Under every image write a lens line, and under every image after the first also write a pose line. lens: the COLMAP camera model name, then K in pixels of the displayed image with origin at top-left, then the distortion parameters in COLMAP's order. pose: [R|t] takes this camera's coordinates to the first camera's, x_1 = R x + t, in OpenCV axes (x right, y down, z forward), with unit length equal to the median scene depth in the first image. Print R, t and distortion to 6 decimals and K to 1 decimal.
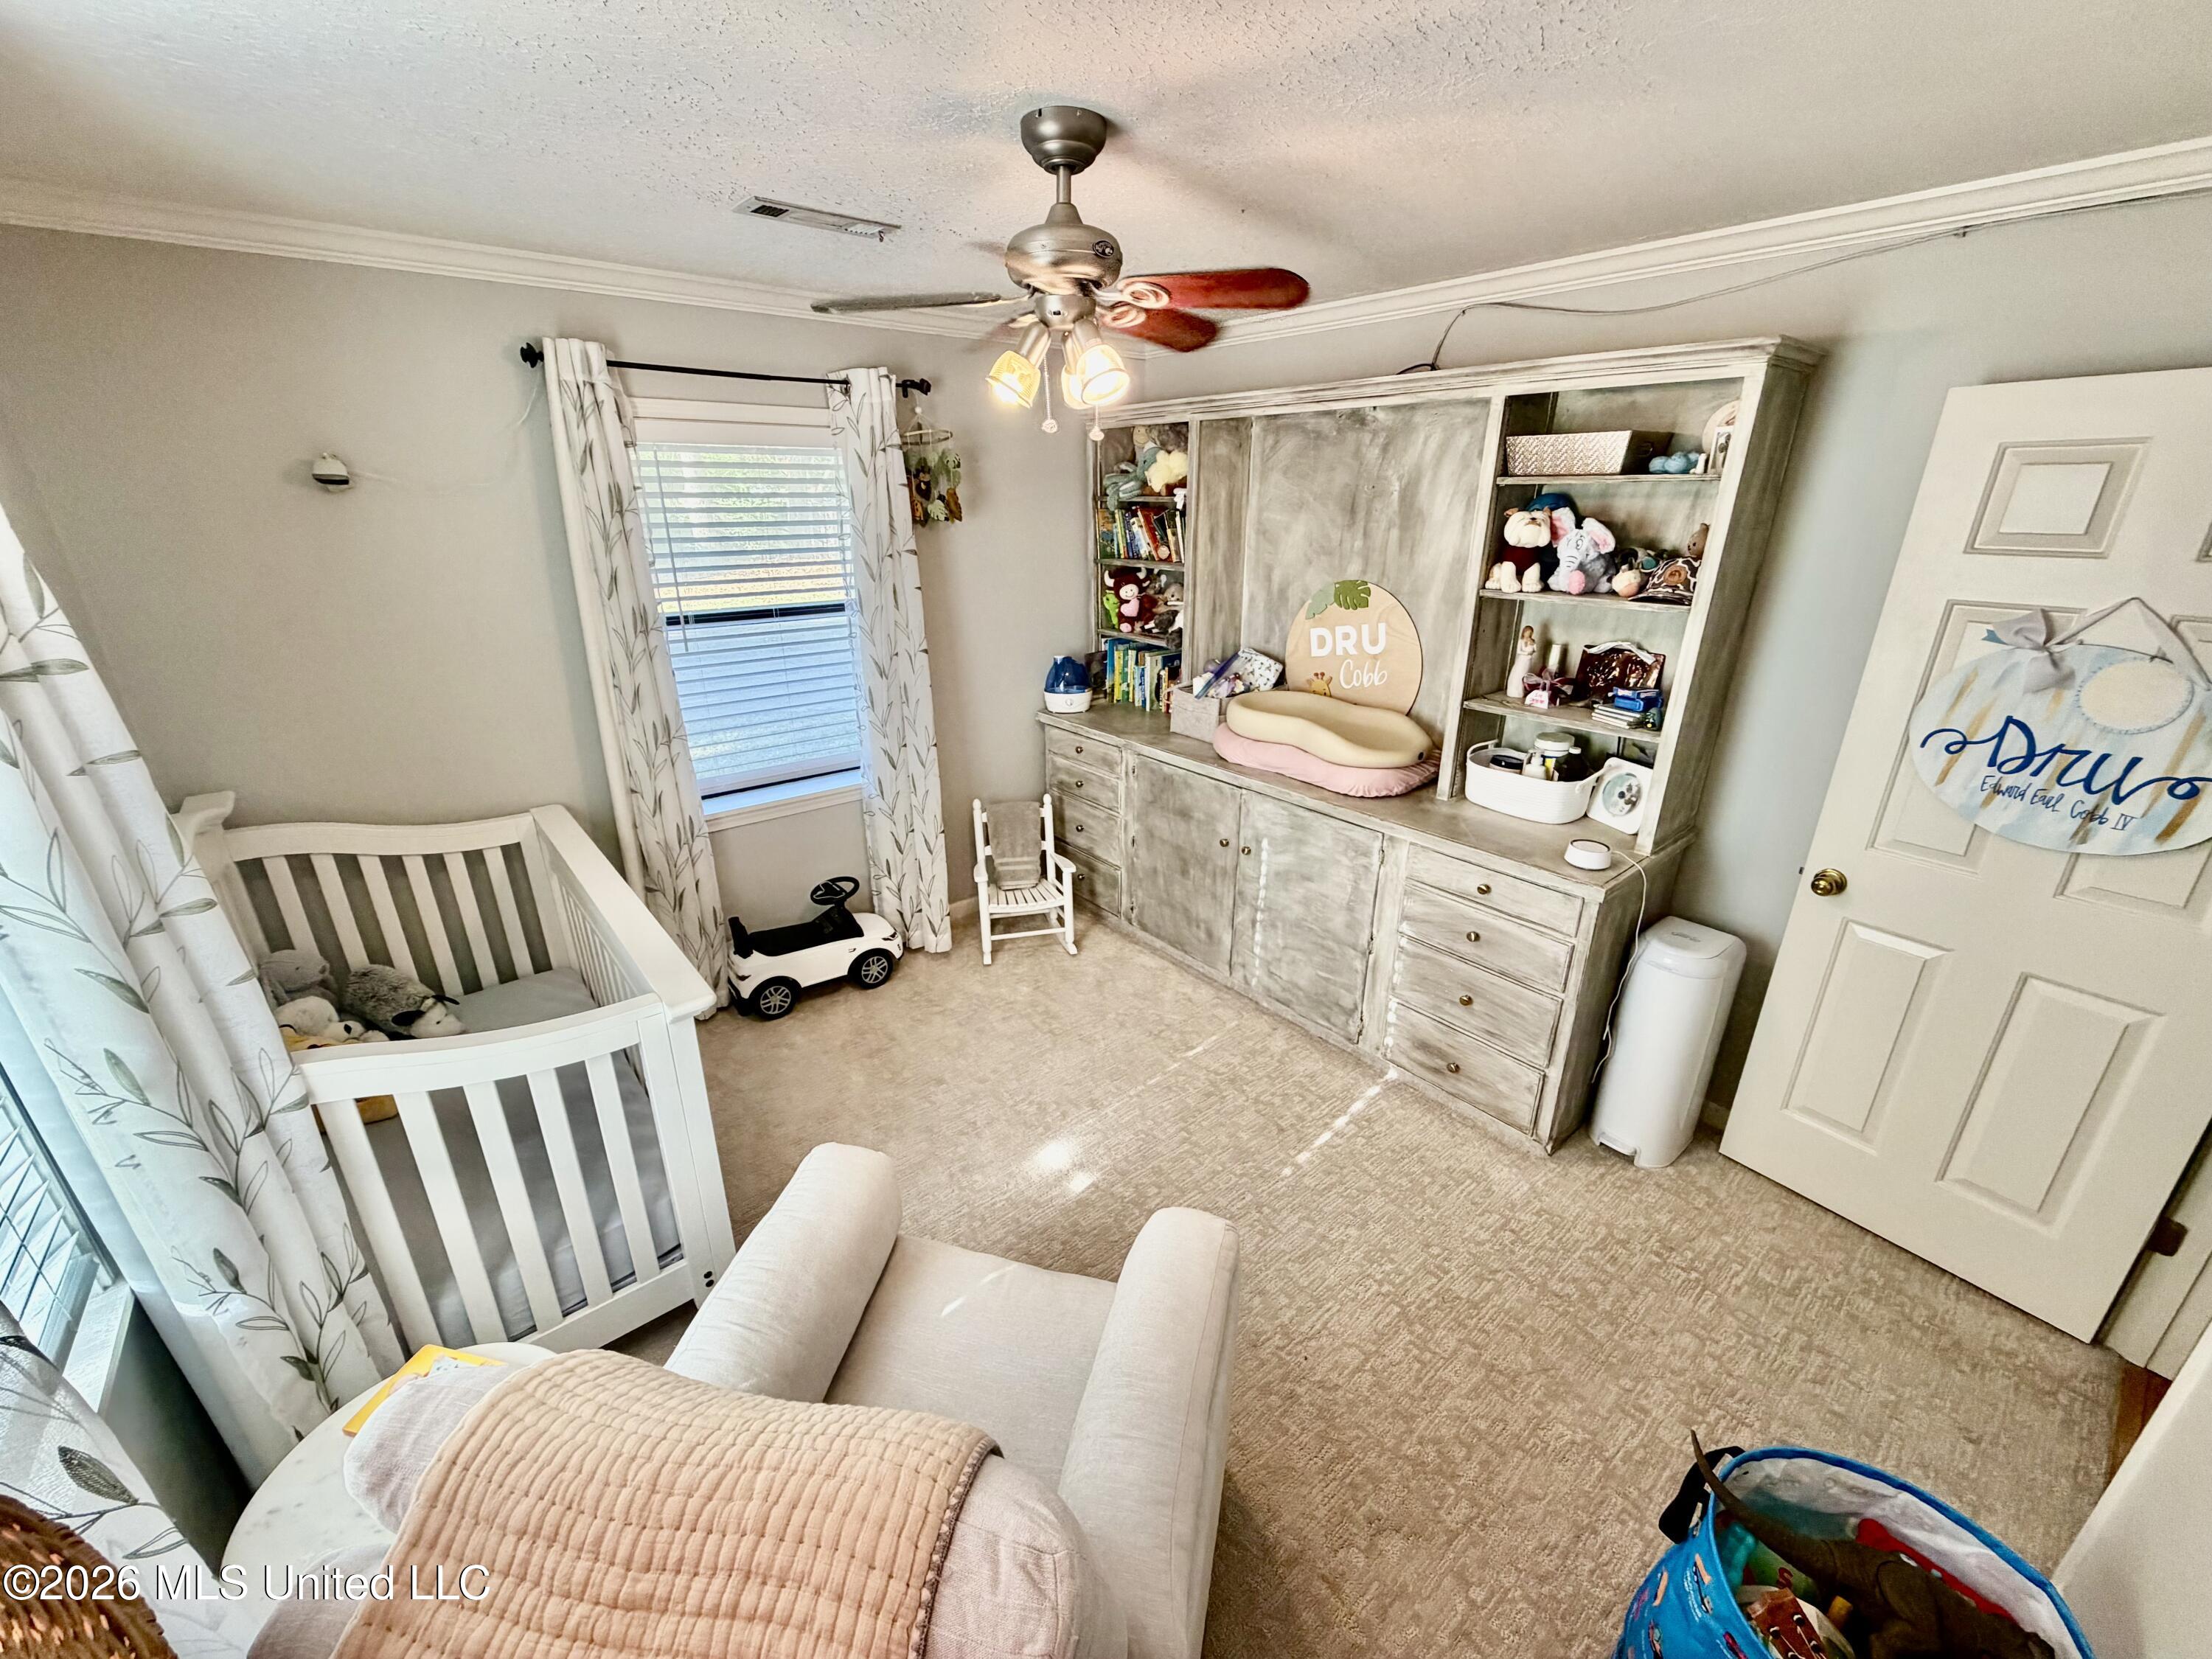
lens RADIAL K [[885.8, 0, 1098.8], [0, 885.8, 832.4], [0, 0, 1]] dist [-0.001682, 0.000355]
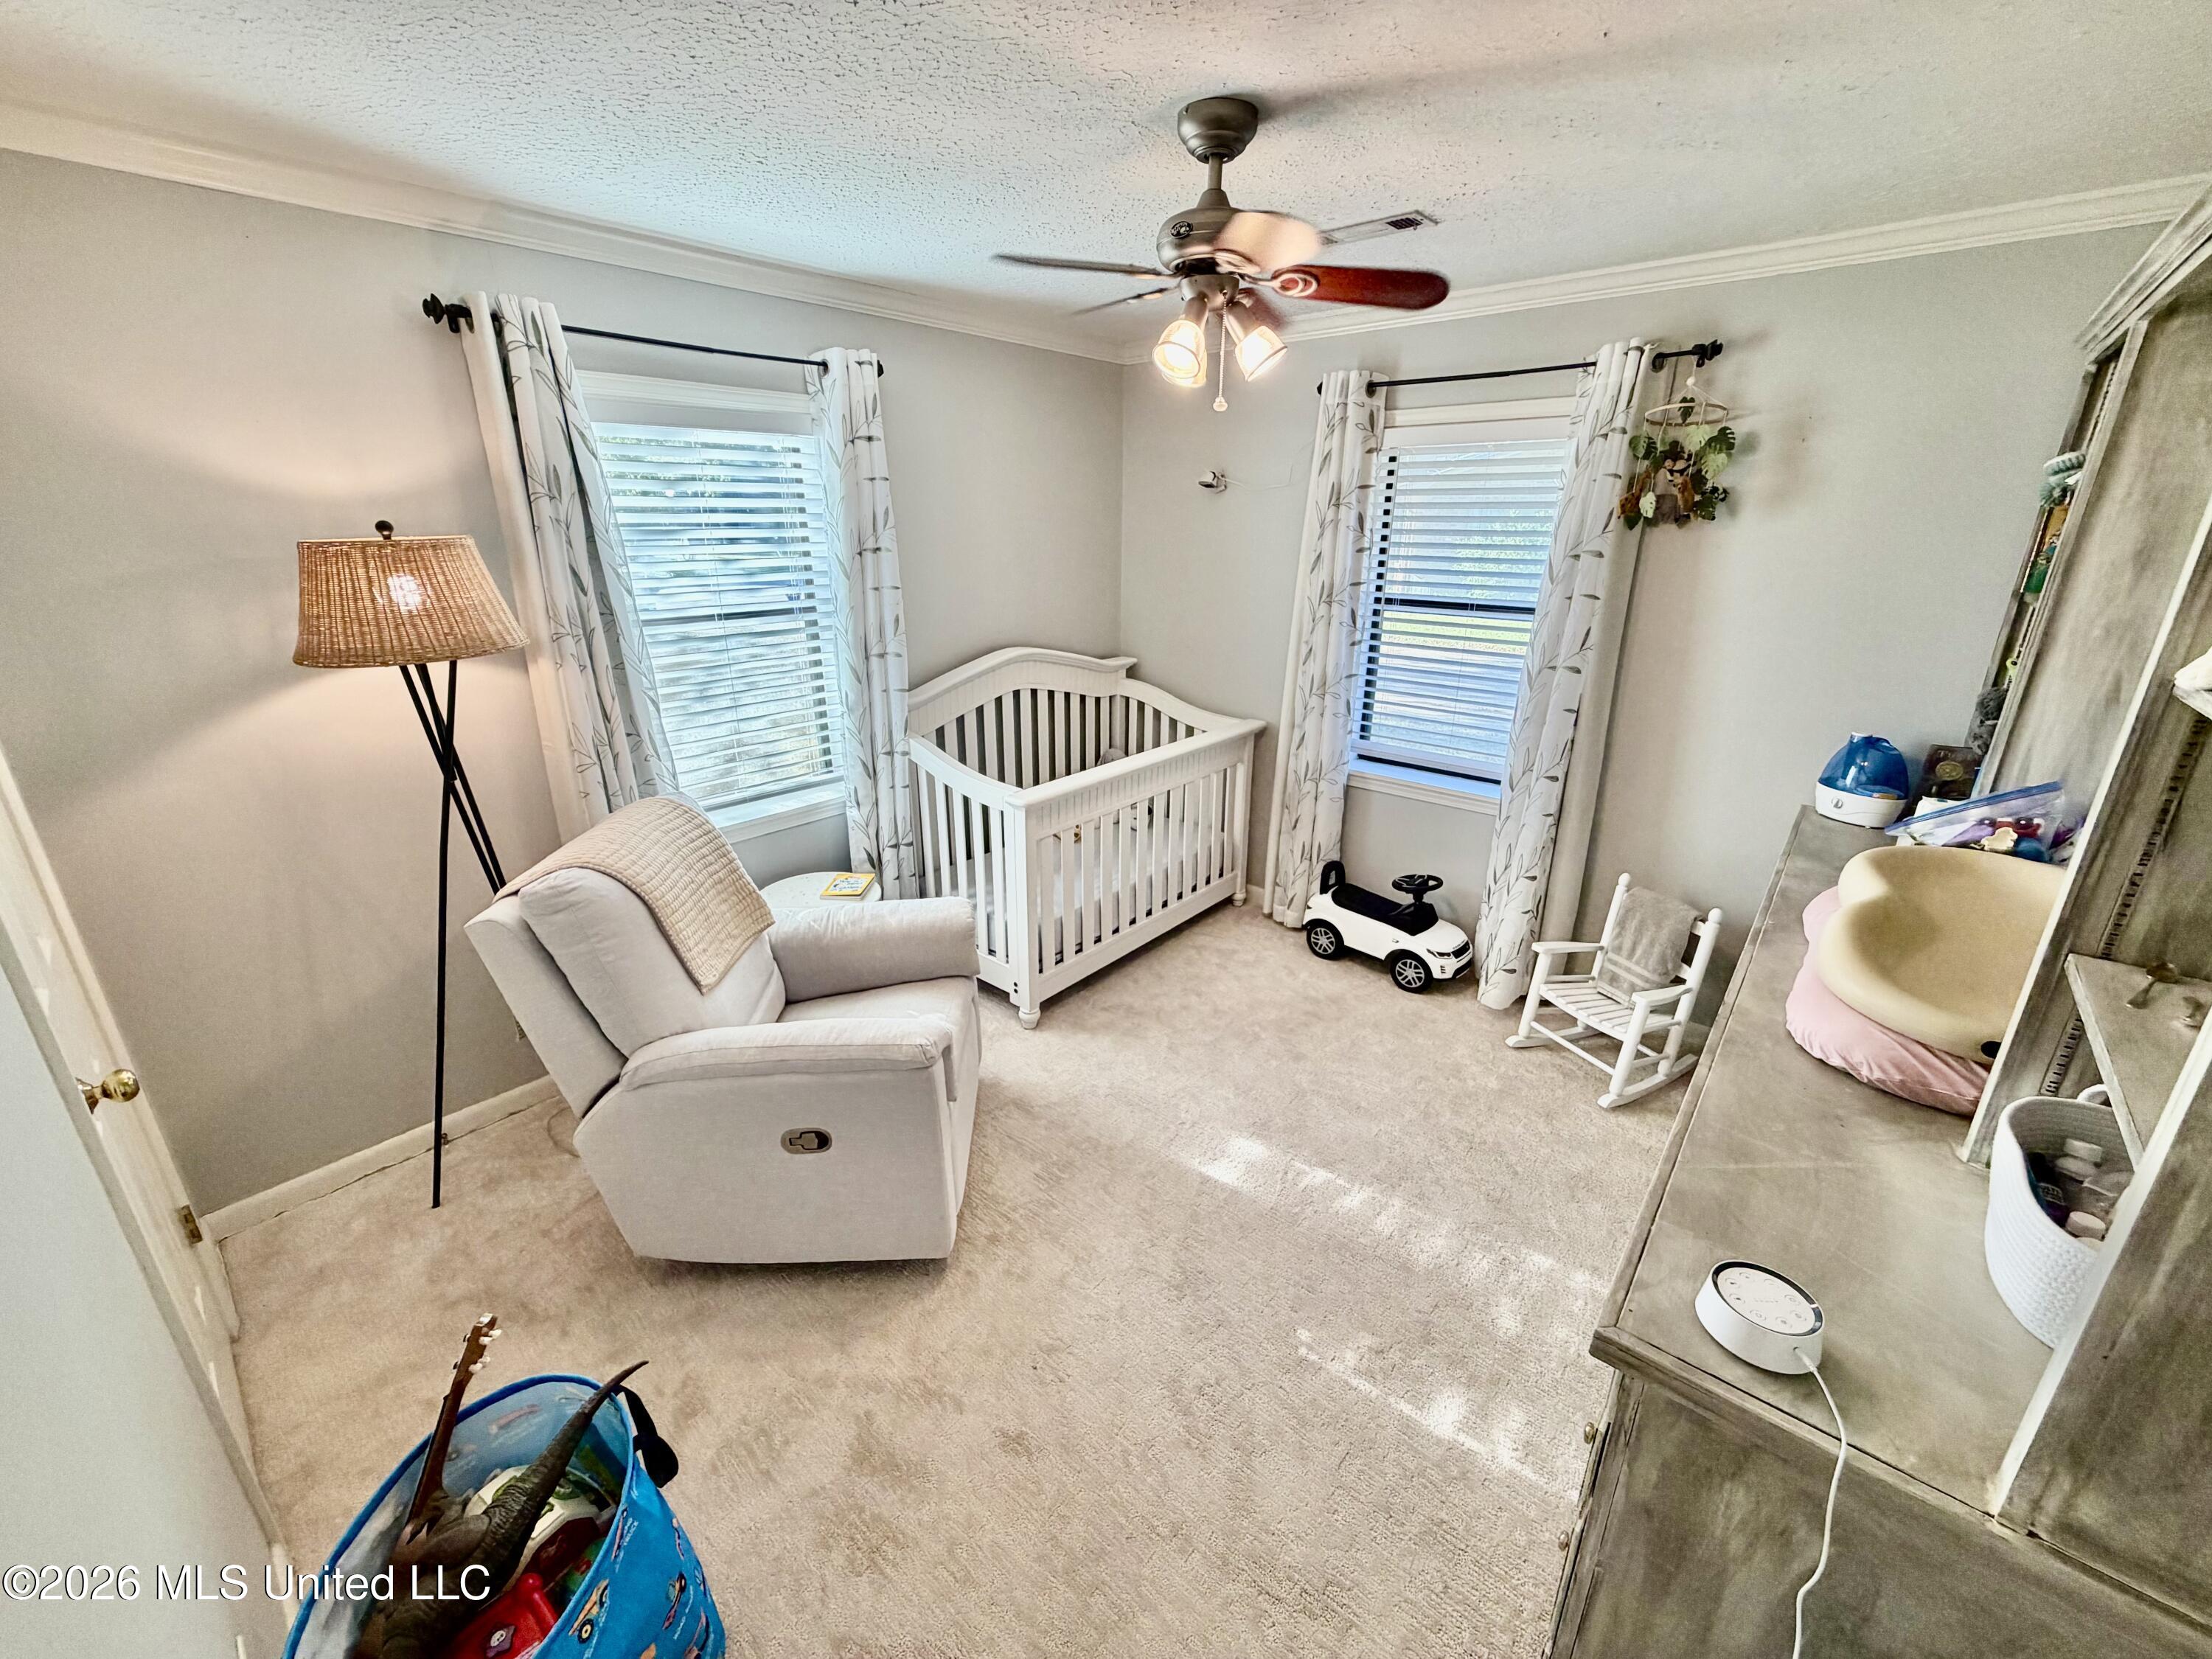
lens RADIAL K [[885.8, 0, 1098.8], [0, 885.8, 832.4], [0, 0, 1]] dist [-0.001682, 0.000355]
pose [[0.156769, 0.328026, -0.931570, 0.579436], [-0.359380, 0.897517, 0.255557, -0.116417], [0.919929, 0.294724, 0.258589, 0.399800]]
